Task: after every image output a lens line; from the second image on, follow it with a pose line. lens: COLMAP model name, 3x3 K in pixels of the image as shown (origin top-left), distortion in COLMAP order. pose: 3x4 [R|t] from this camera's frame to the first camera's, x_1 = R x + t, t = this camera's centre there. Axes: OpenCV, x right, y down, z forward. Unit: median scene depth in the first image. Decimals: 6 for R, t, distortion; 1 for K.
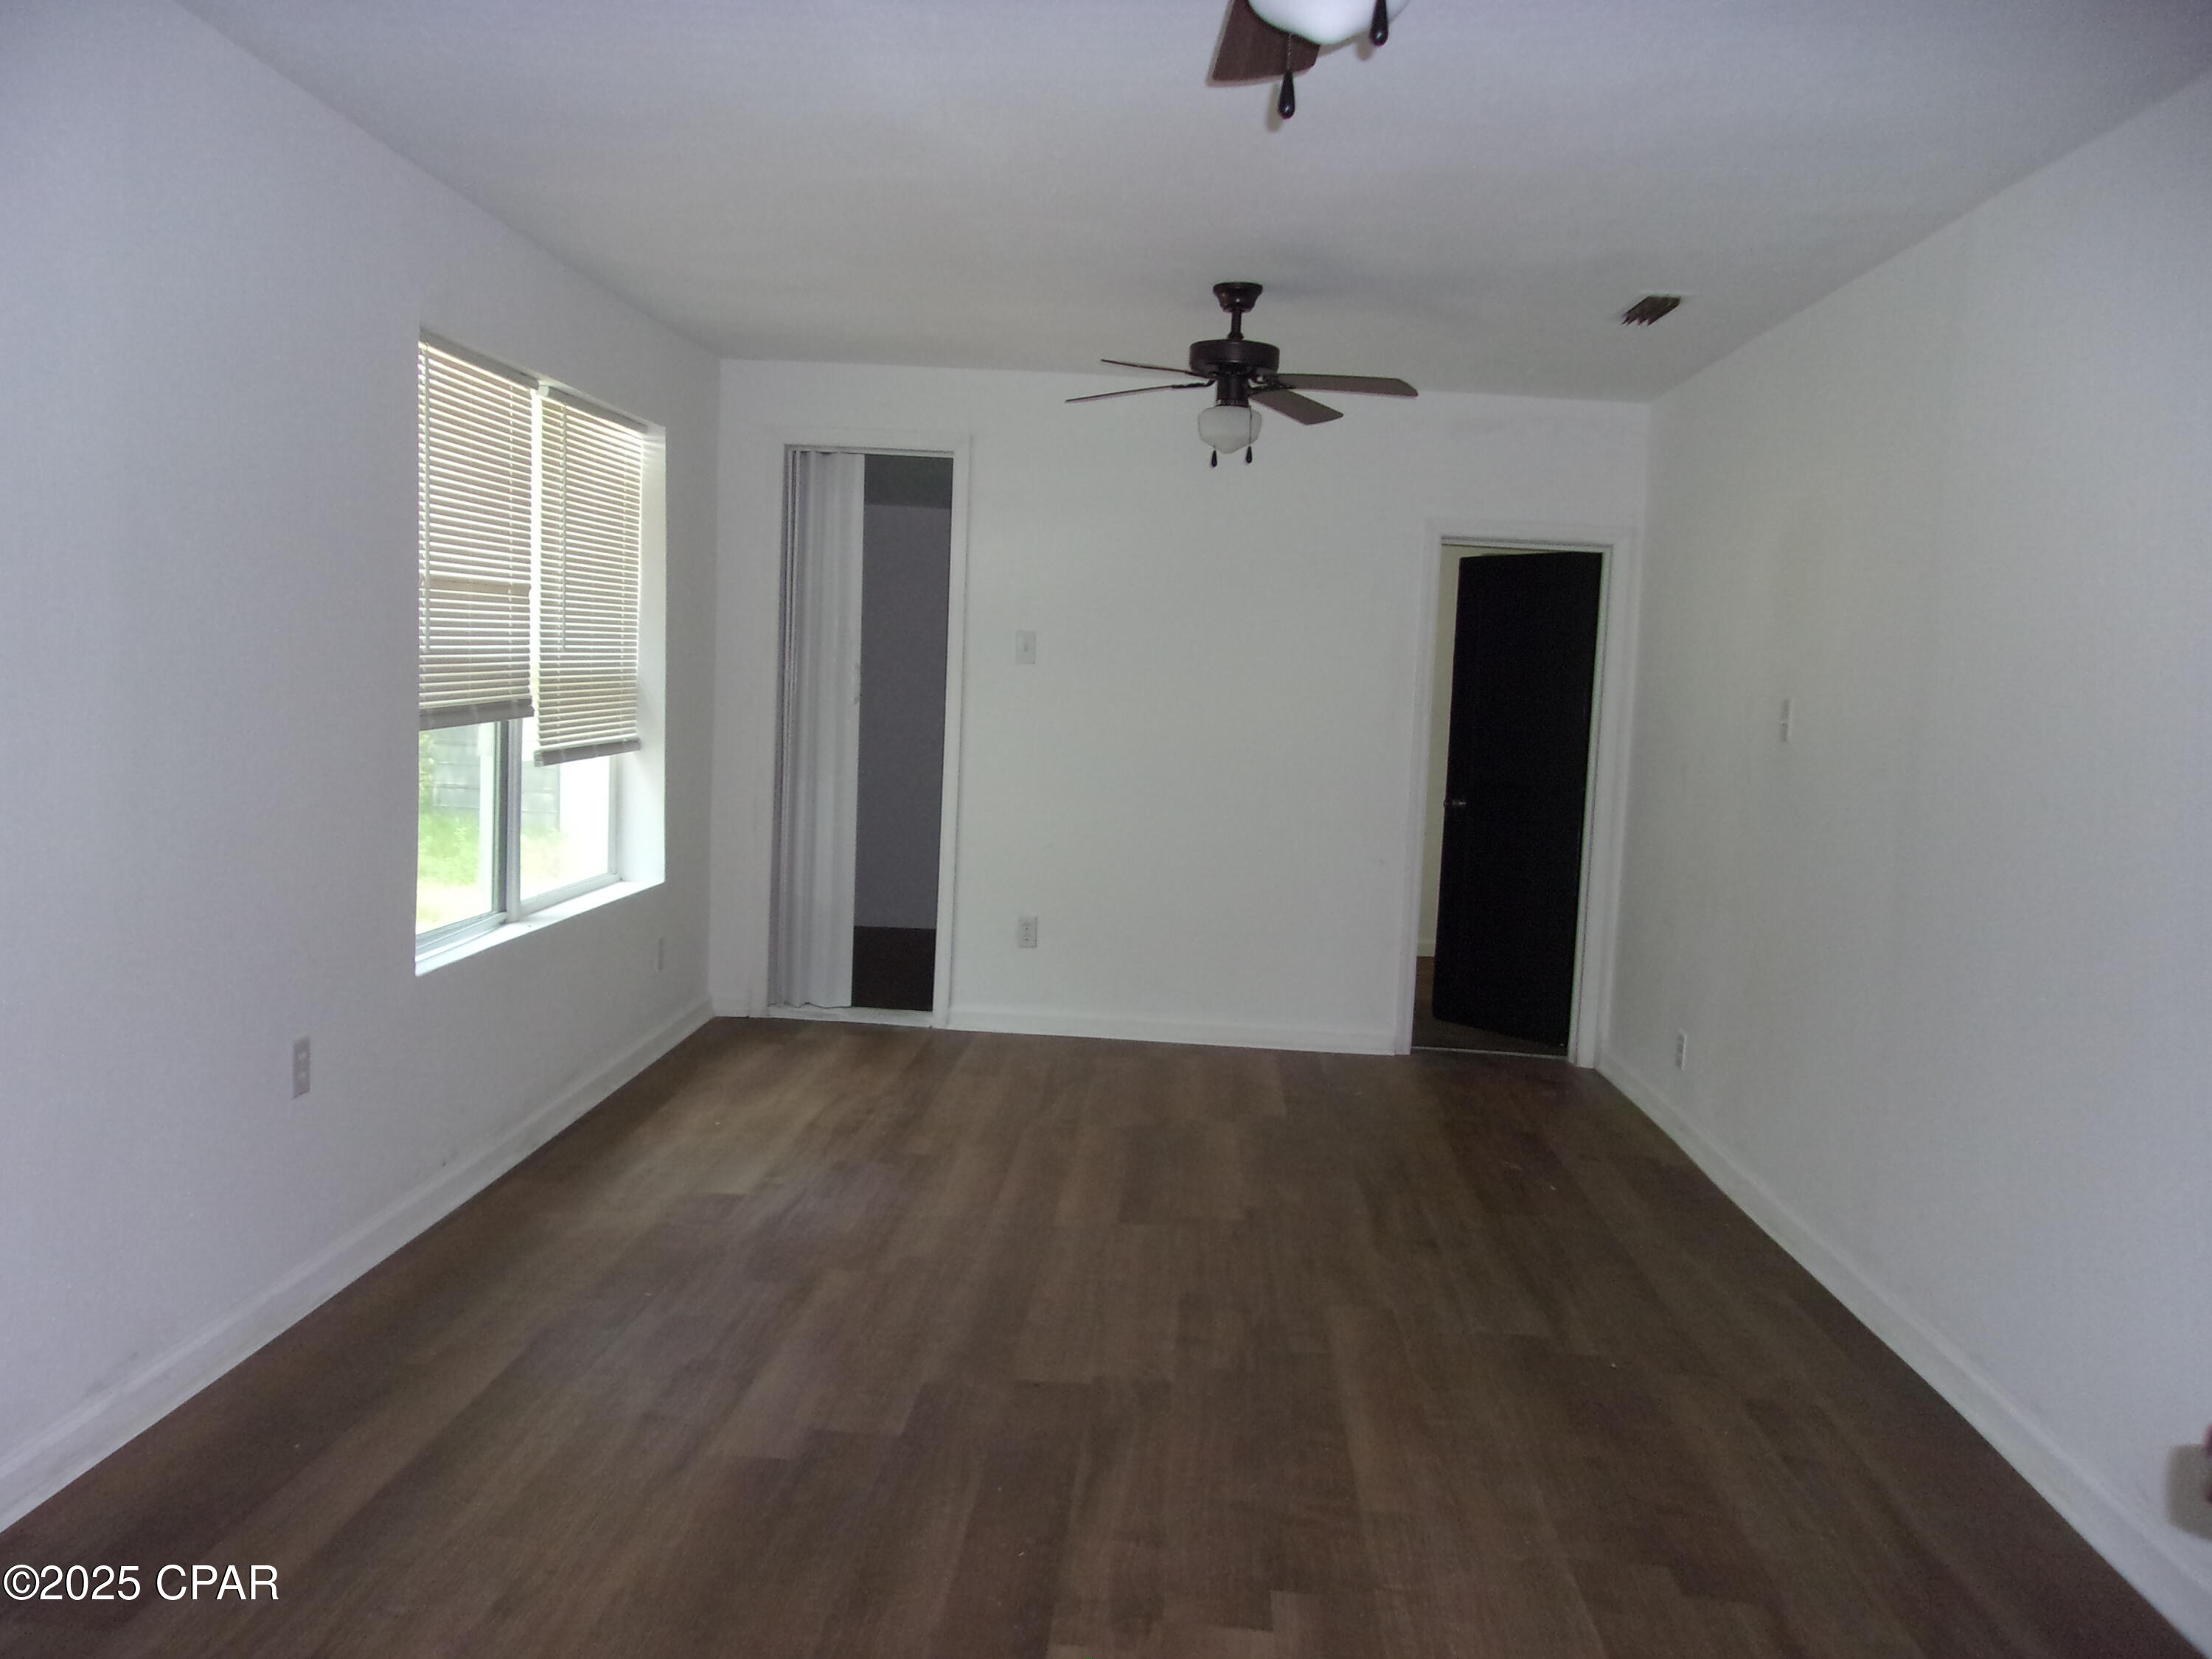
lens RADIAL K [[1767.2, 0, 1101.9], [0, 1767.2, 827.6], [0, 0, 1]] dist [0.010823, 0.003336]
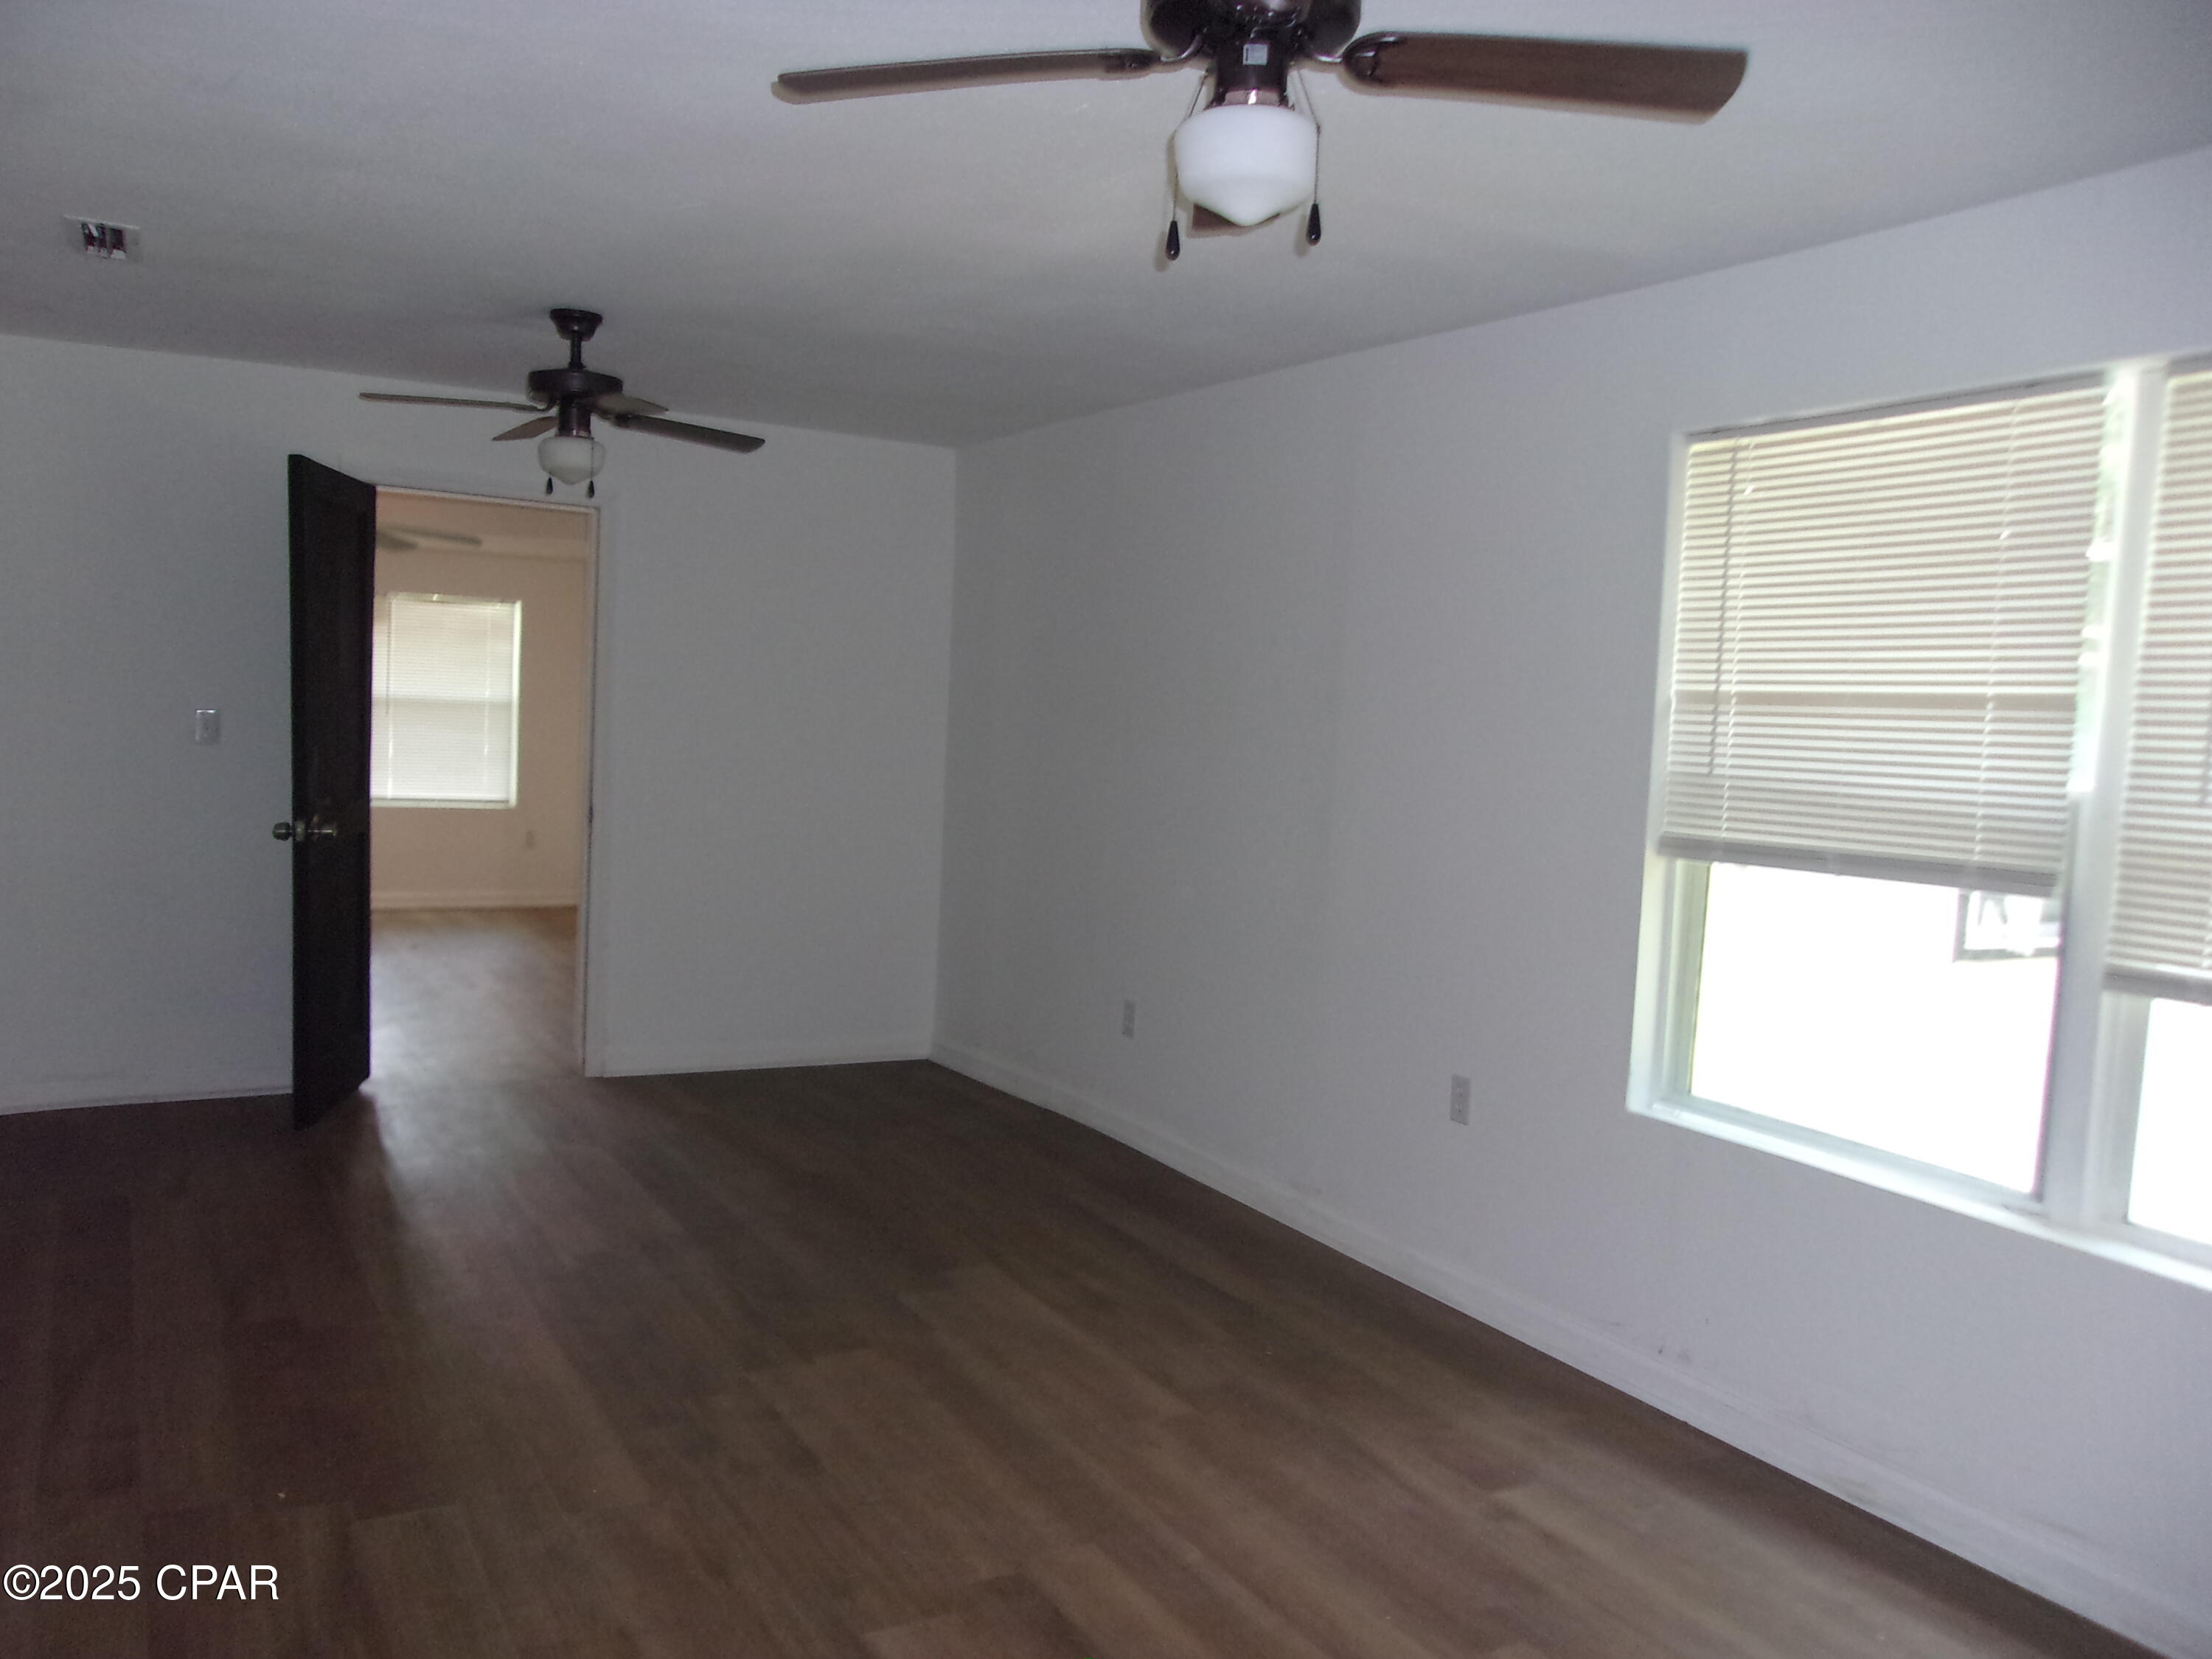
lens RADIAL K [[1767.2, 0, 1102.0], [0, 1767.2, 831.4], [0, 0, 1]] dist [0.010823, 0.003336]
pose [[-0.834537, -0.051320, -0.548557, 0.377200], [-0.143217, 0.981632, 0.126045, -0.143144], [0.532012, 0.183752, -0.826558, 1.569375]]
